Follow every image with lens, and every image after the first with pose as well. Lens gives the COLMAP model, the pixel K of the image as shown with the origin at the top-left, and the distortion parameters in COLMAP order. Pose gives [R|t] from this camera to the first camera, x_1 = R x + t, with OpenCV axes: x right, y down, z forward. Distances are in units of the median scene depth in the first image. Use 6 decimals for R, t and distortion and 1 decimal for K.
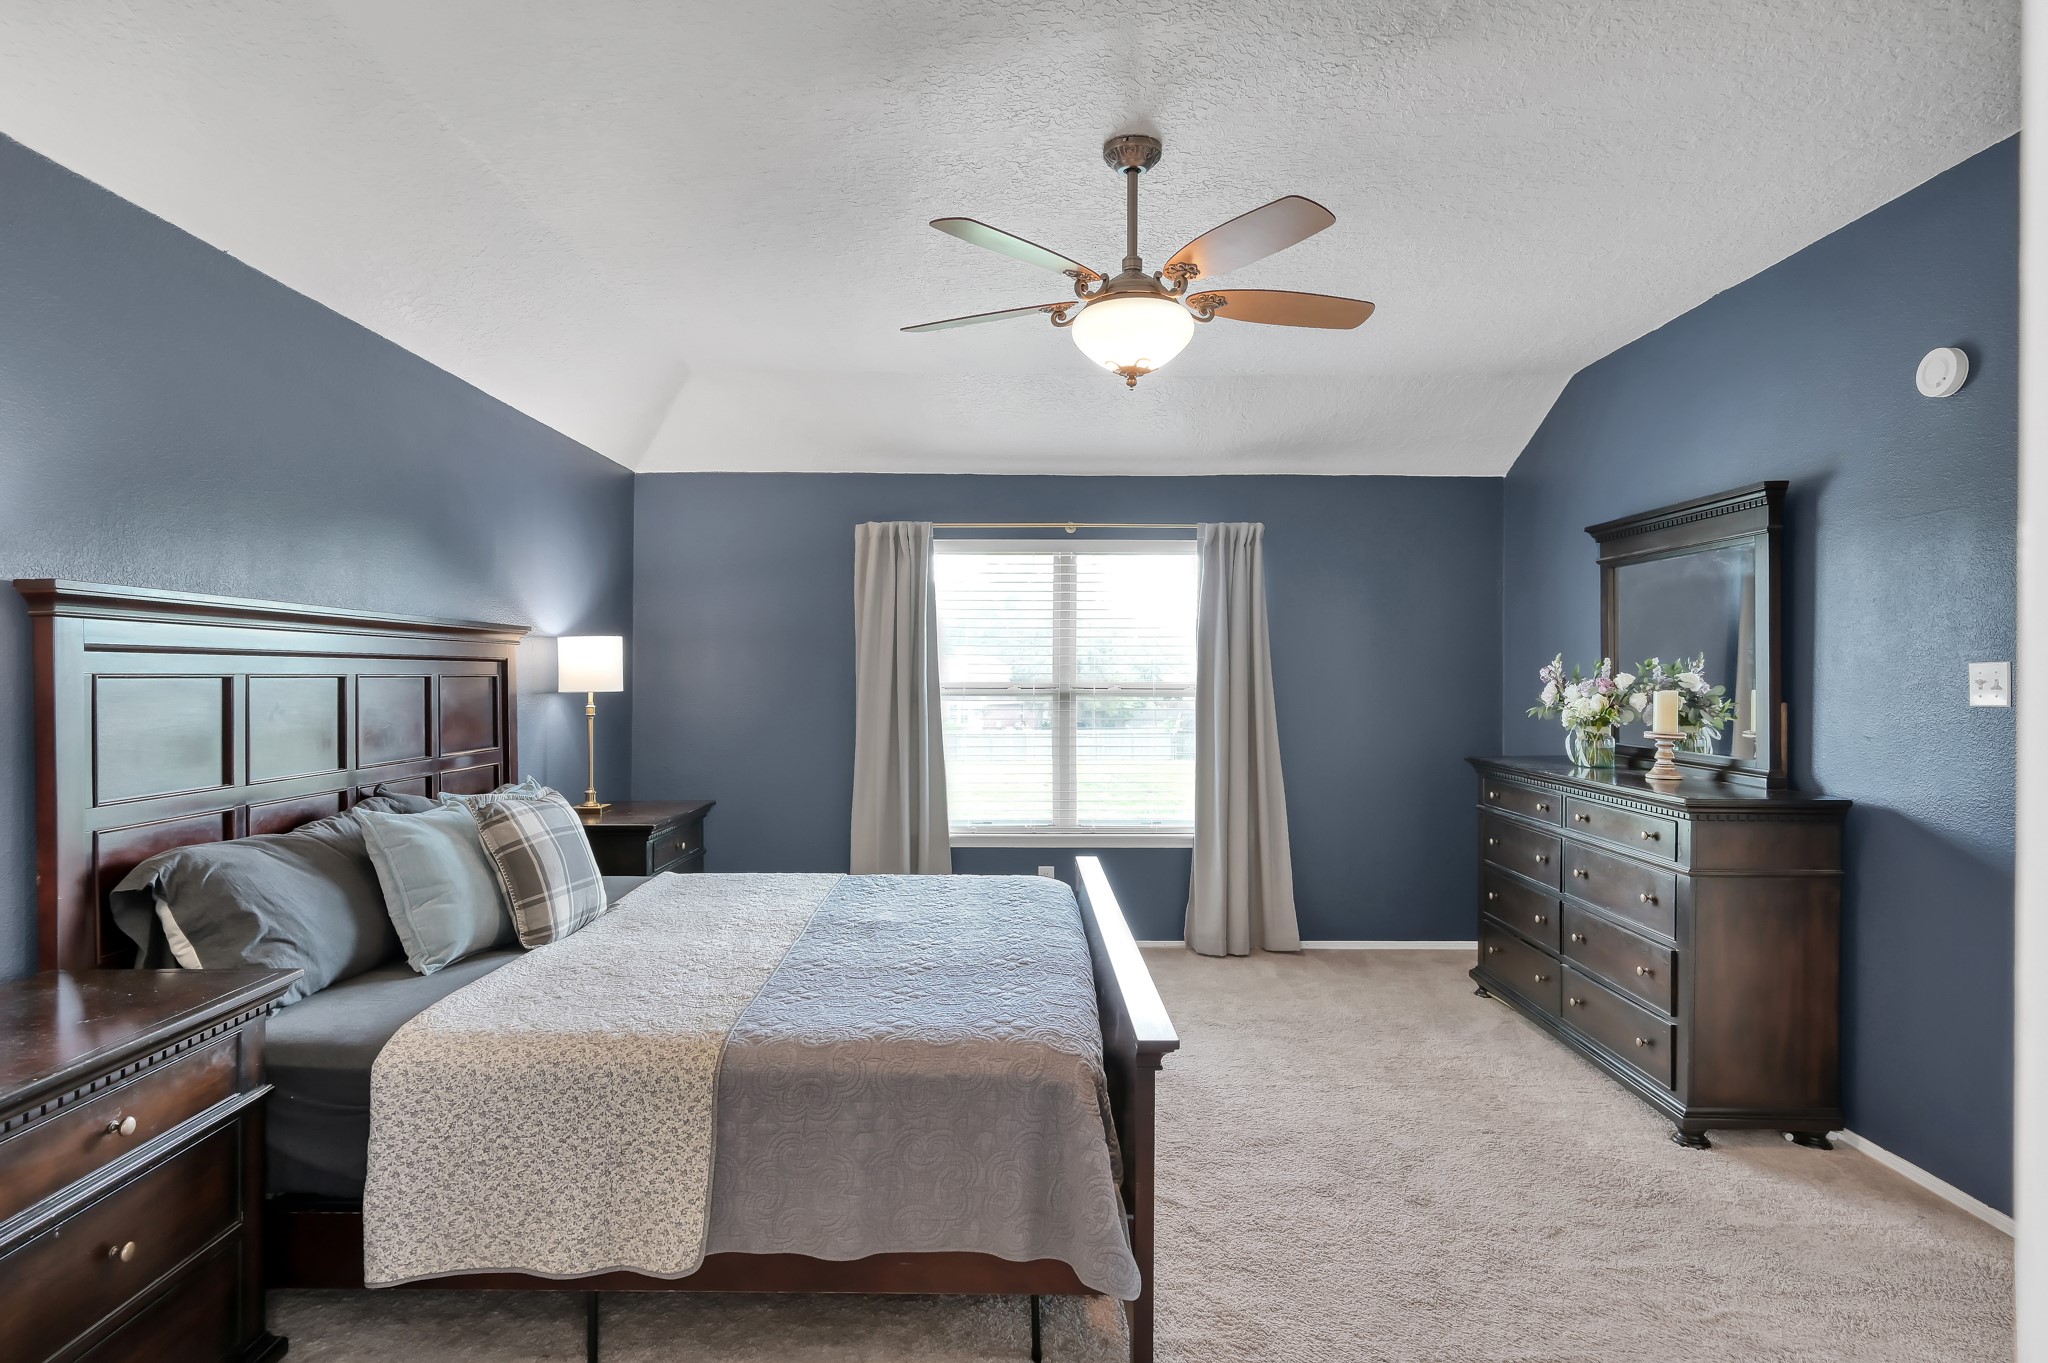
lens RADIAL K [[1127.0, 0, 1024.0], [0, 1127.0, 681.5], [0, 0, 1]] dist [-0.001750, -0.000934]
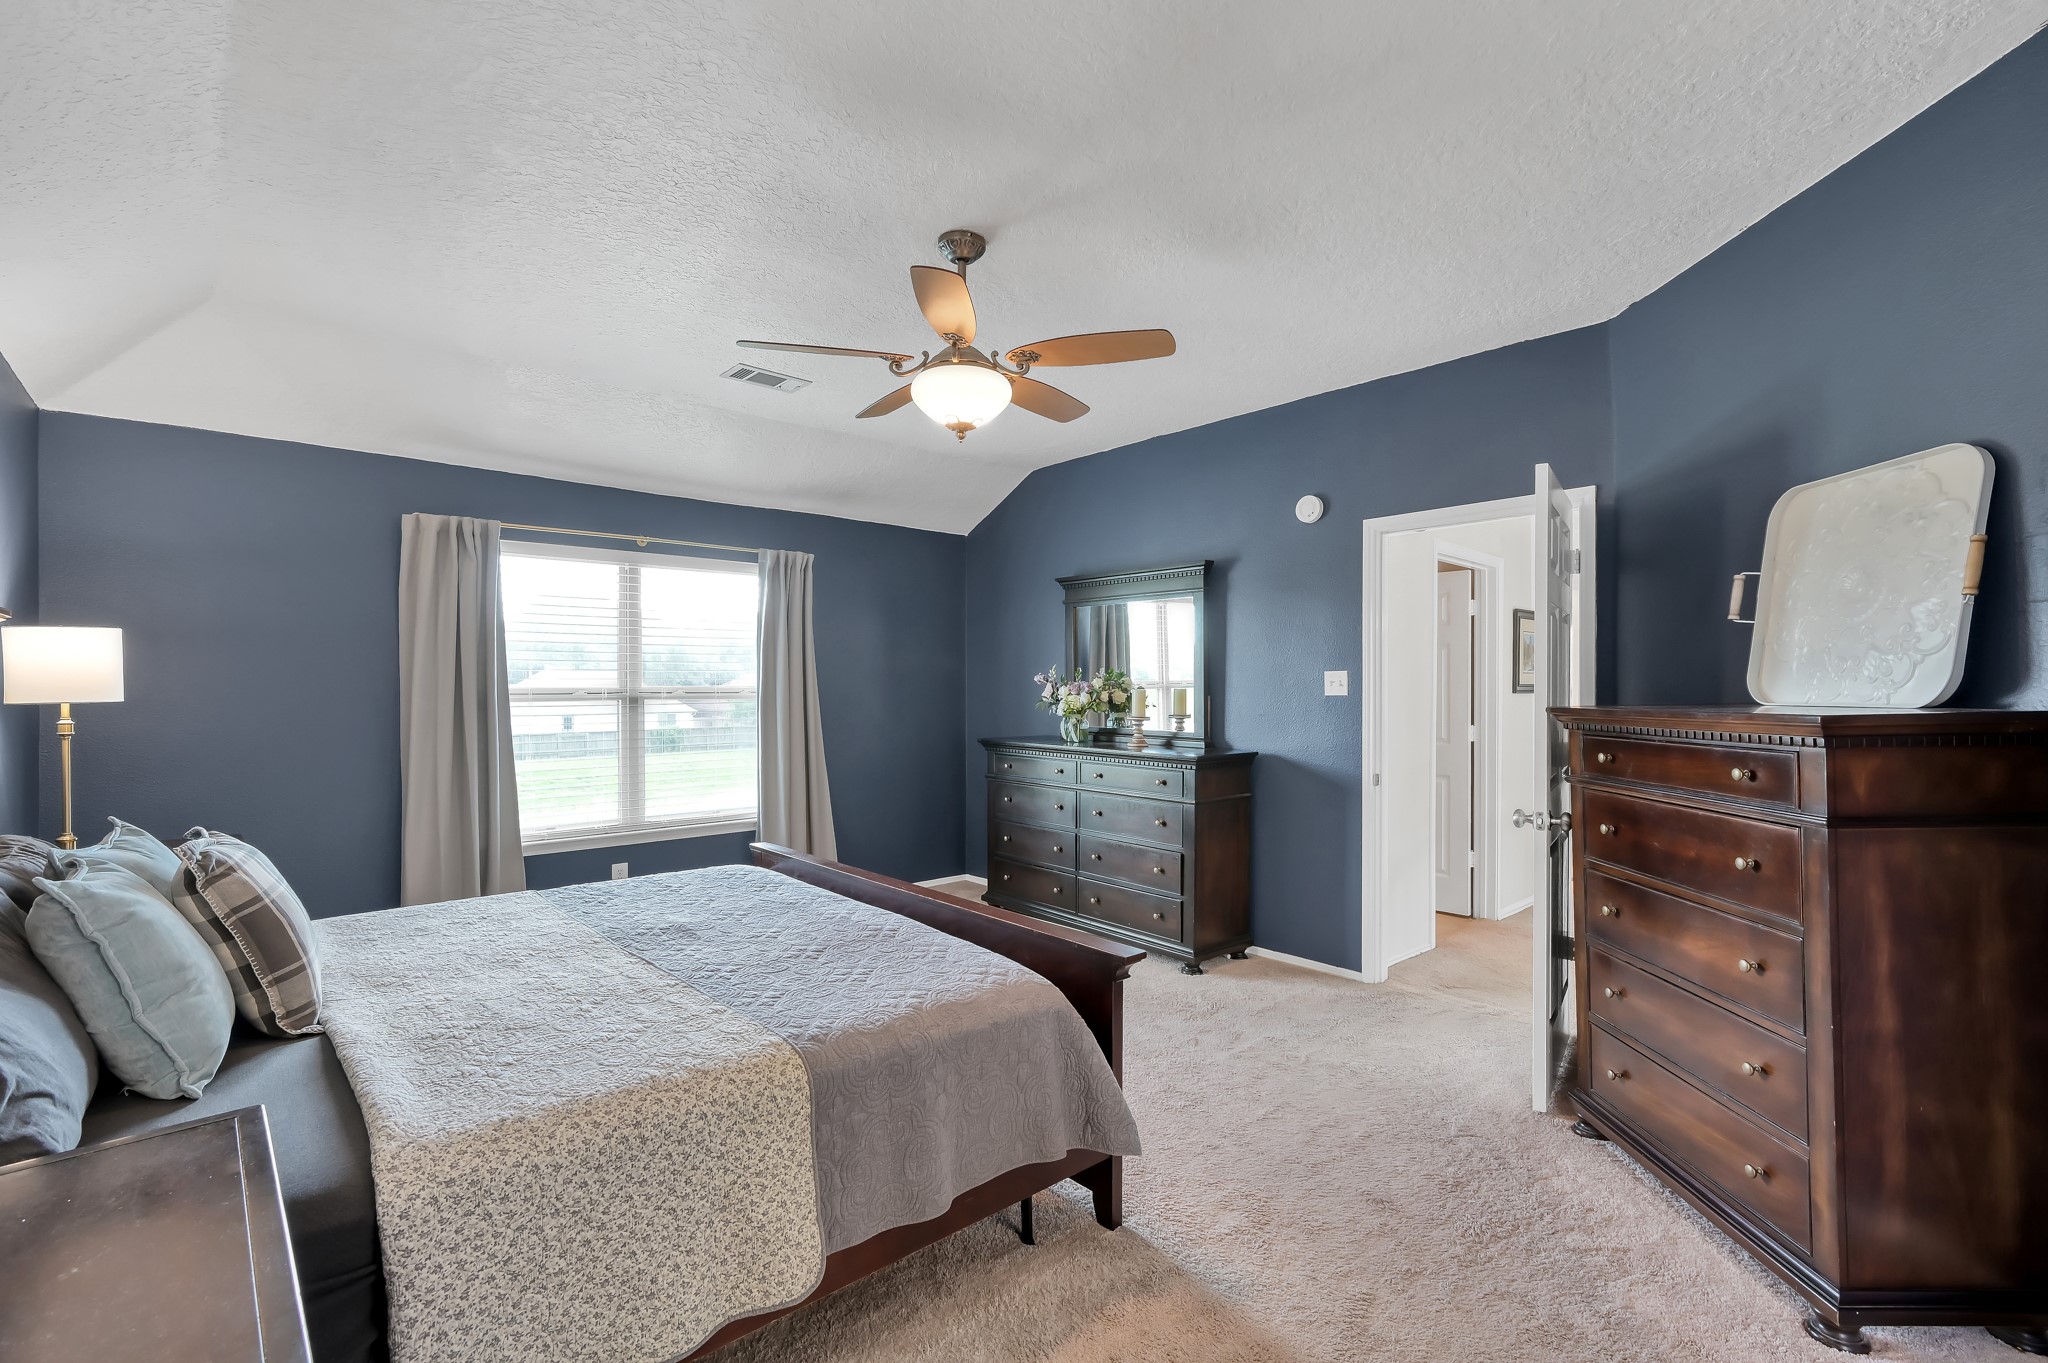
lens RADIAL K [[923.1, 0, 1024.5], [0, 923.1, 695.0], [0, 0, 1]] dist [0.001246, 0.000189]
pose [[0.745744, -0.011232, 0.666138, -0.452081], [0.006376, 0.999932, 0.009721, 0.003342], [-0.666202, -0.003002, 0.745765, 0.186975]]
